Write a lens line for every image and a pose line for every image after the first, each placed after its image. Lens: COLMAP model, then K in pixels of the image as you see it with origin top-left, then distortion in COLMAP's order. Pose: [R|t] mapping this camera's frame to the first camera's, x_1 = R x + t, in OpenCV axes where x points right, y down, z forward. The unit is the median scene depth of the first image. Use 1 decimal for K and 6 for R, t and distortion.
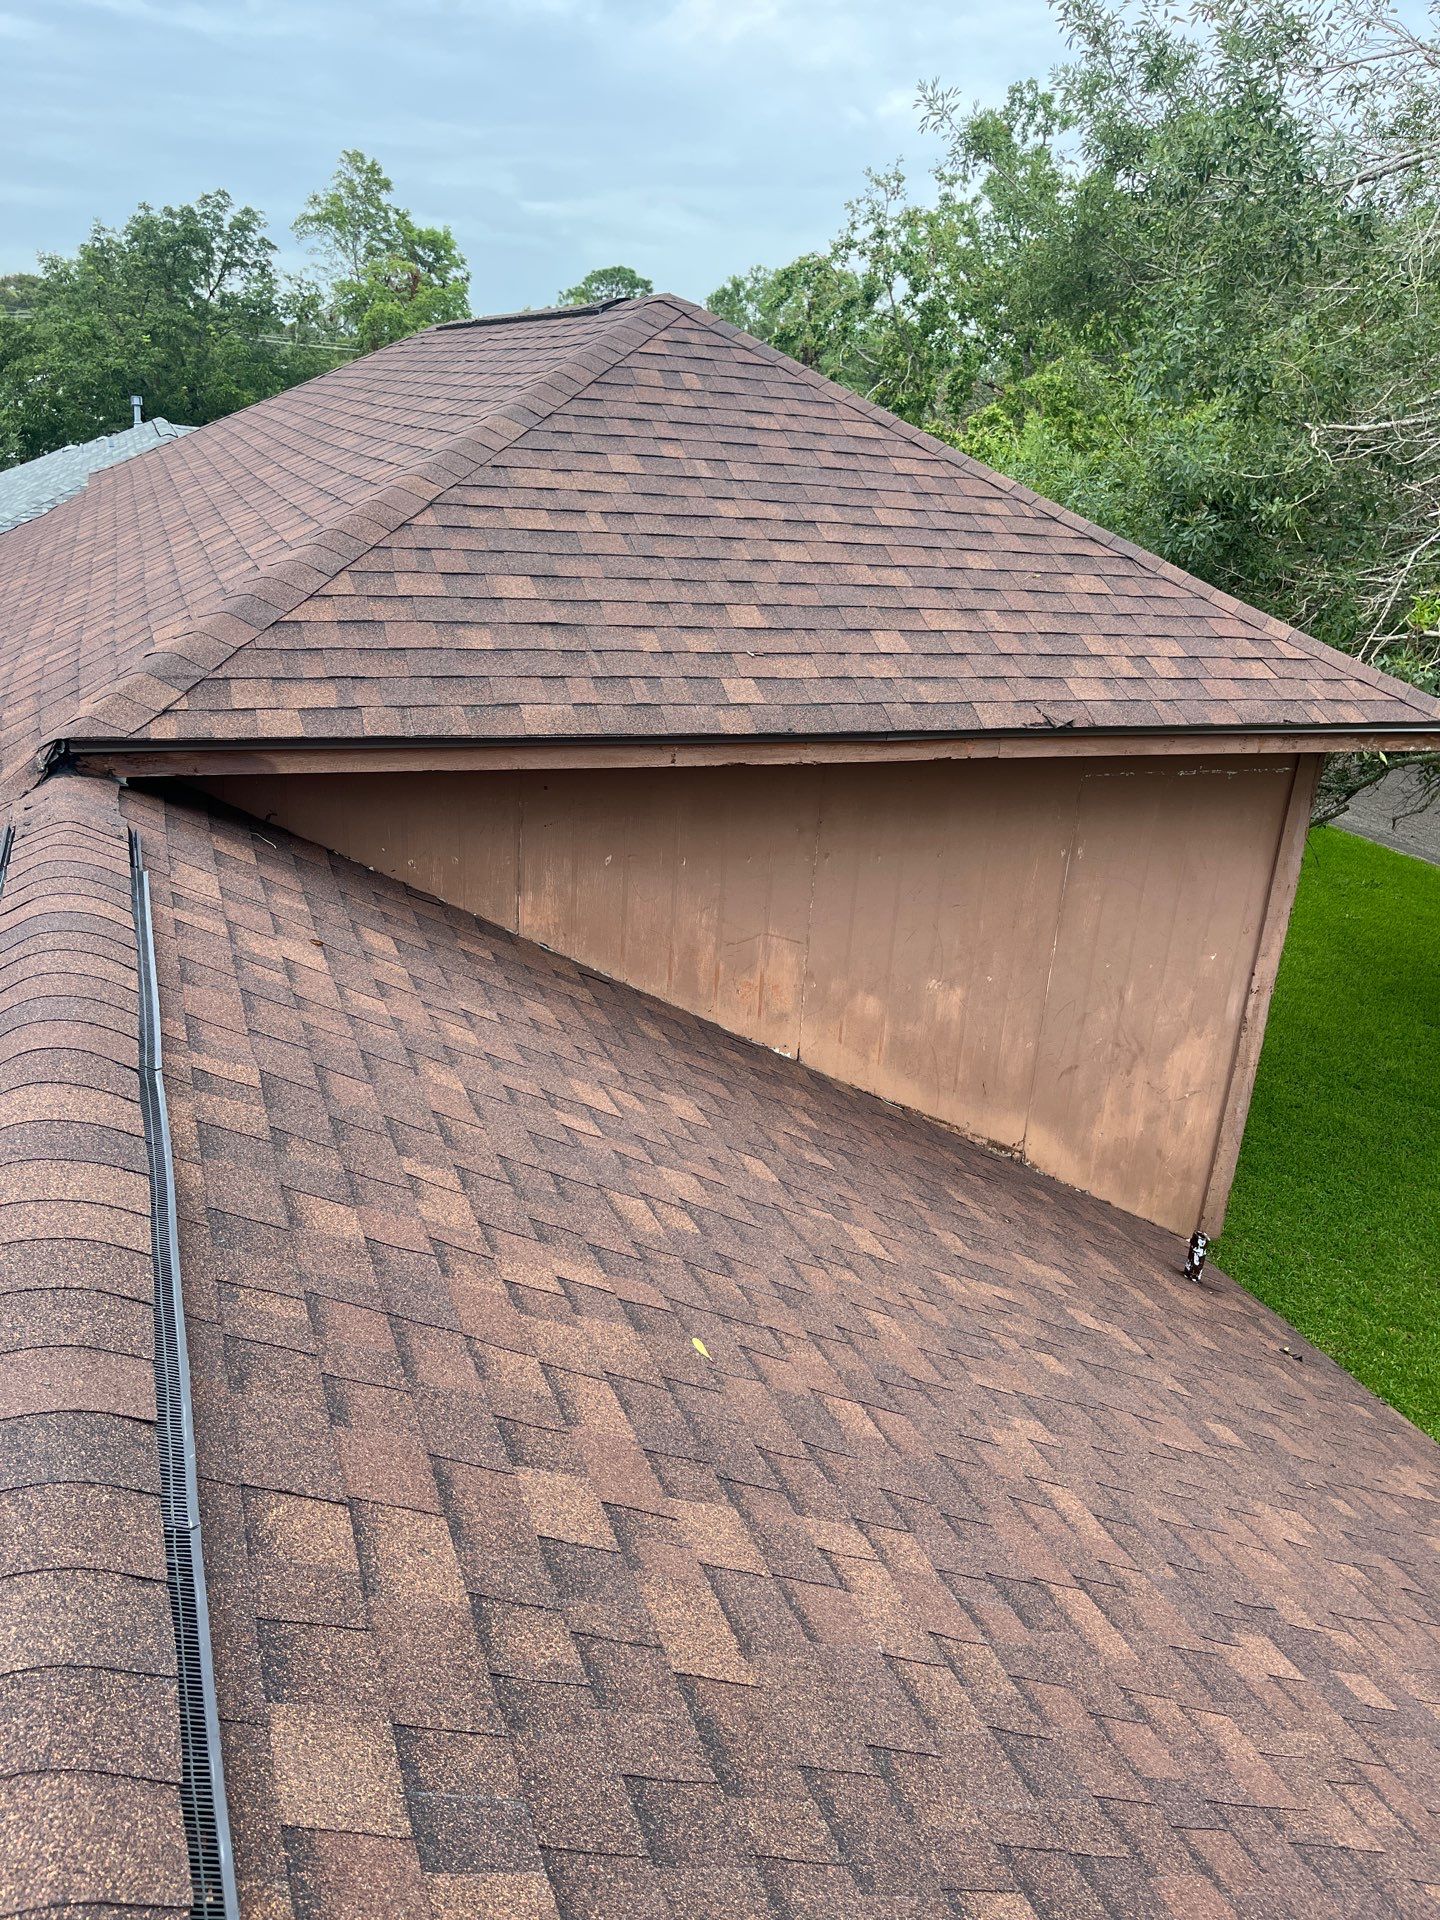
lens RADIAL K [[1444.5, 0, 724.3], [0, 1444.5, 941.3], [0, 0, 1]] dist [0.054812, -0.081590]
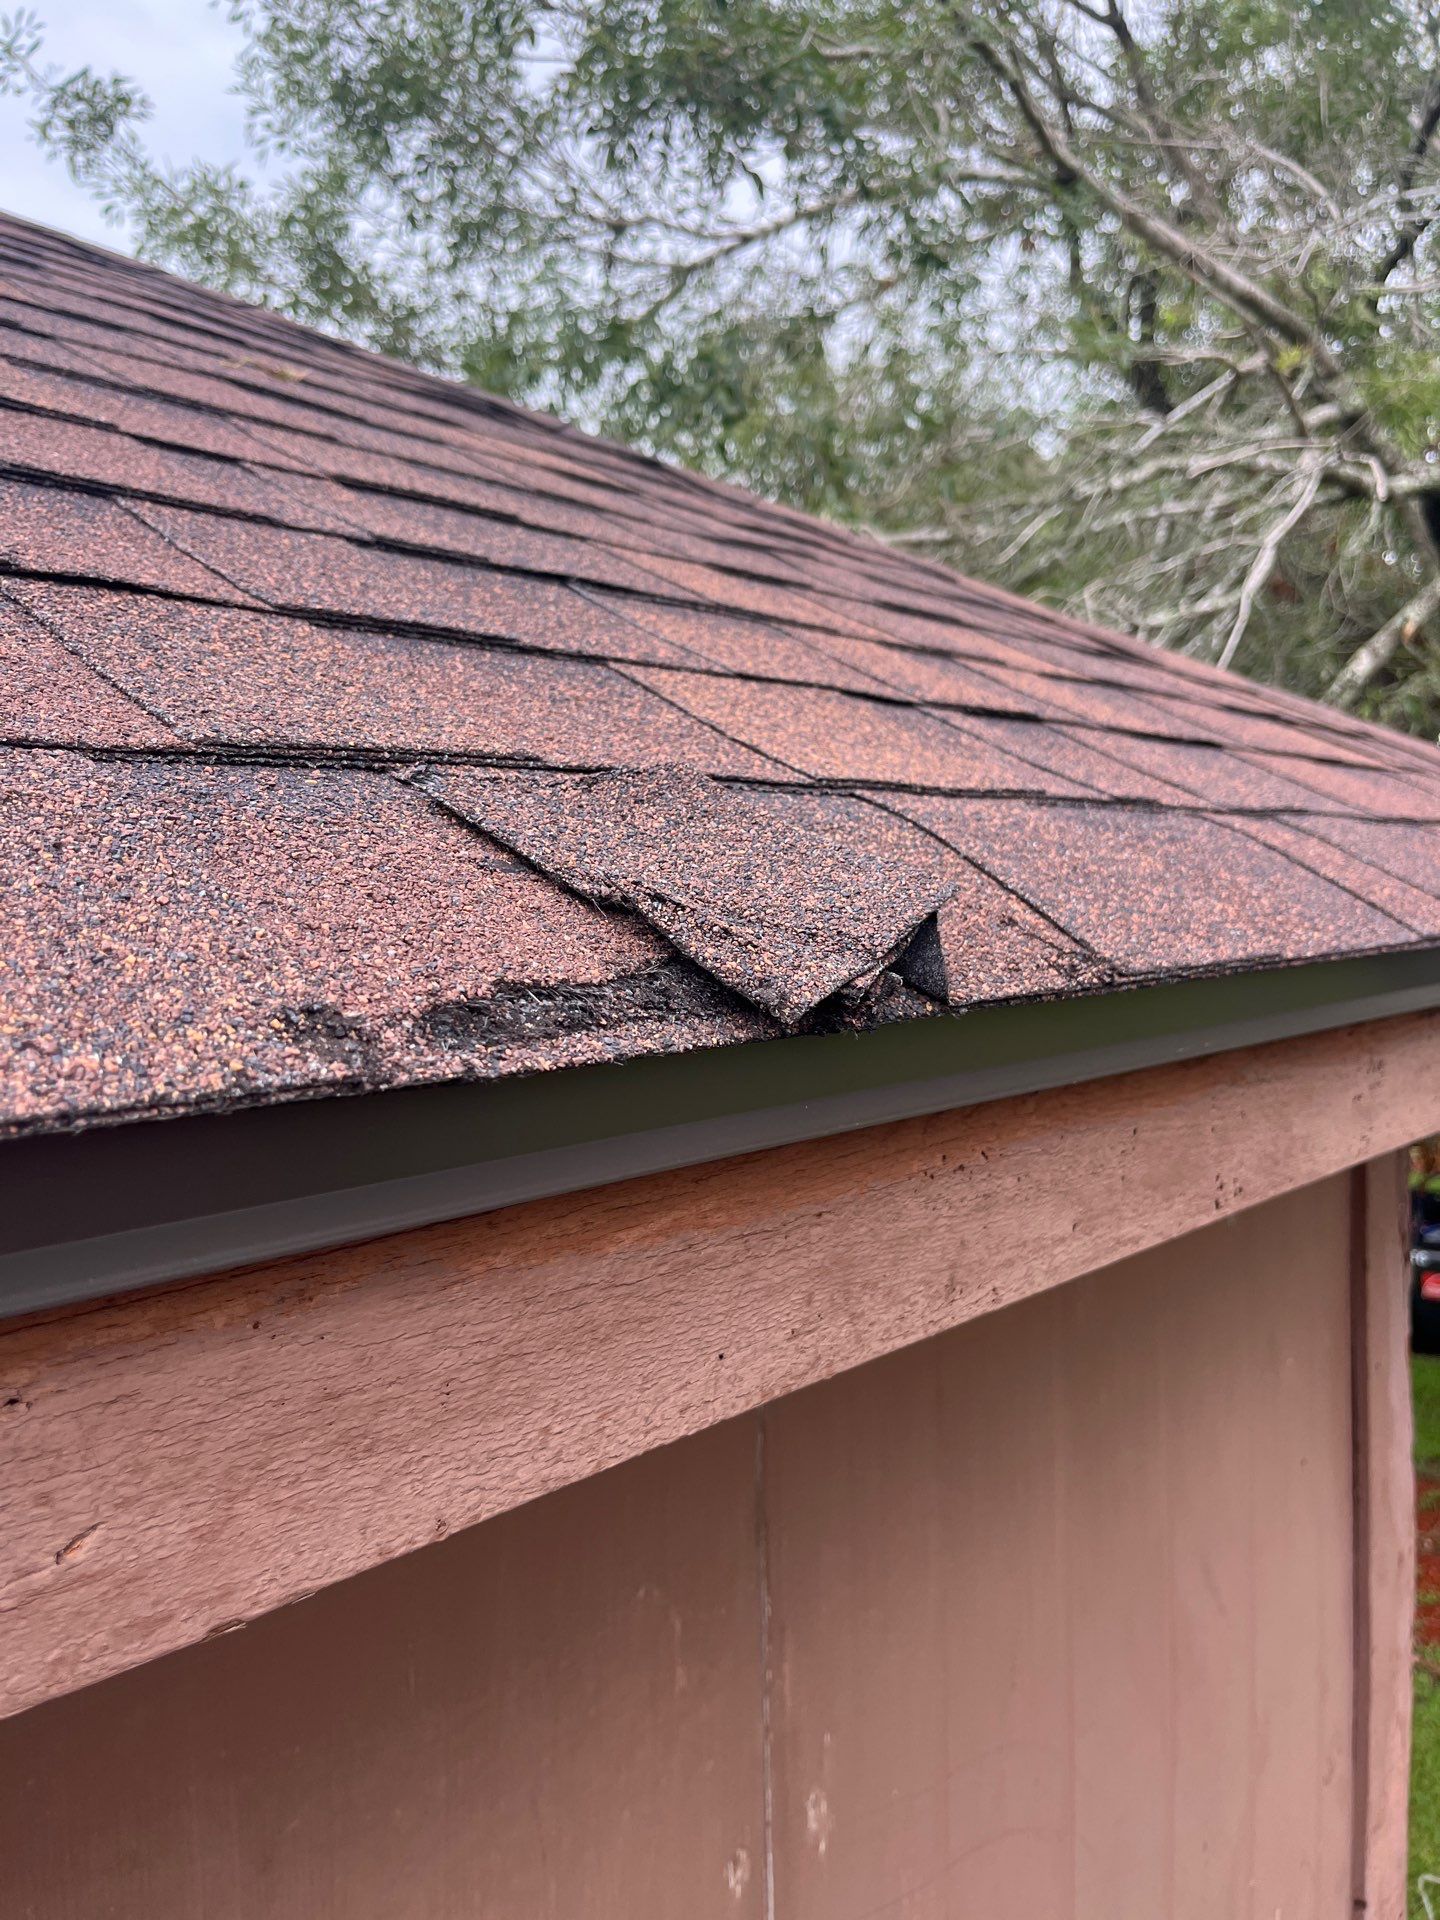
lens RADIAL K [[1444.5, 0, 720.4], [0, 1444.5, 959.3], [0, 0, 1]] dist [0.054812, -0.081590]
pose [[0.894089, -0.106517, 0.435039, 0.193605], [0.227376, 0.944783, -0.235977, -0.133085], [-0.385882, 0.309902, 0.868939, 0.927901]]
